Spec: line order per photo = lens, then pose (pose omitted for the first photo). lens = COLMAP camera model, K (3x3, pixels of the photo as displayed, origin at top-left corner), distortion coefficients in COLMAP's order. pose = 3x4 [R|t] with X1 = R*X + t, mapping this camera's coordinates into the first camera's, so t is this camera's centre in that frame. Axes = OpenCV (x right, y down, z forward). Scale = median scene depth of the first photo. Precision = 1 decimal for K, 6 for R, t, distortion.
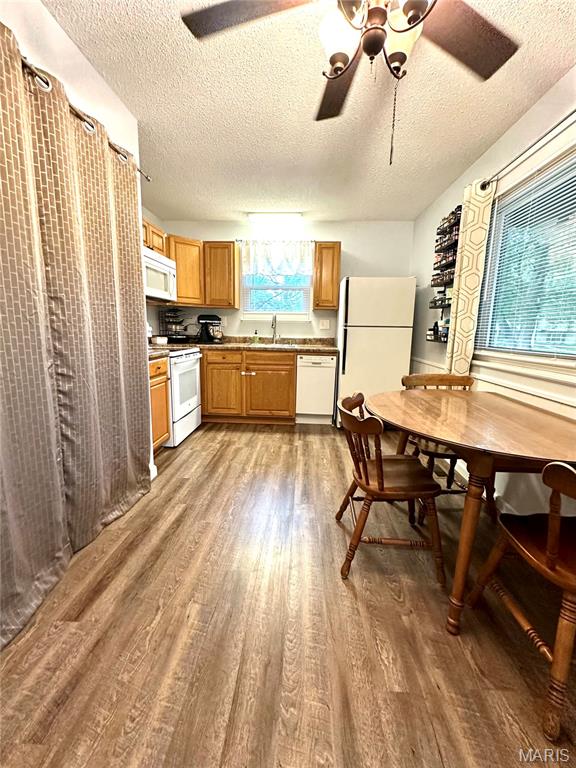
lens RADIAL K [[307.5, 0, 289.7], [0, 307.5, 380.3], [0, 0, 1]] dist [-0.000710, 0.000189]
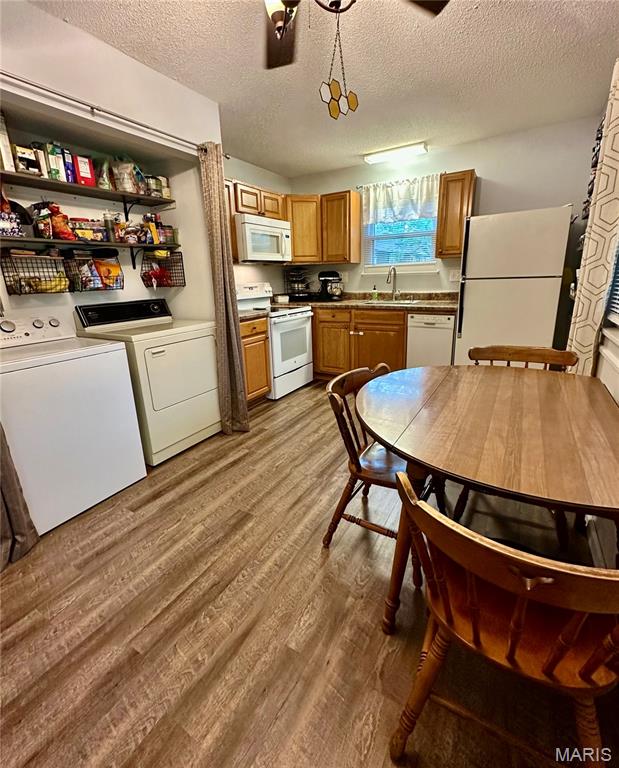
lens RADIAL K [[336.8, 0, 325.6], [0, 336.8, 363.3], [0, 0, 1]] dist [0.001791, -0.000191]
pose [[0.890419, 0.070475, -0.449653, 0.275785], [-0.028538, 0.994640, 0.099379, -0.032474], [0.454247, -0.075657, 0.887657, 0.021920]]
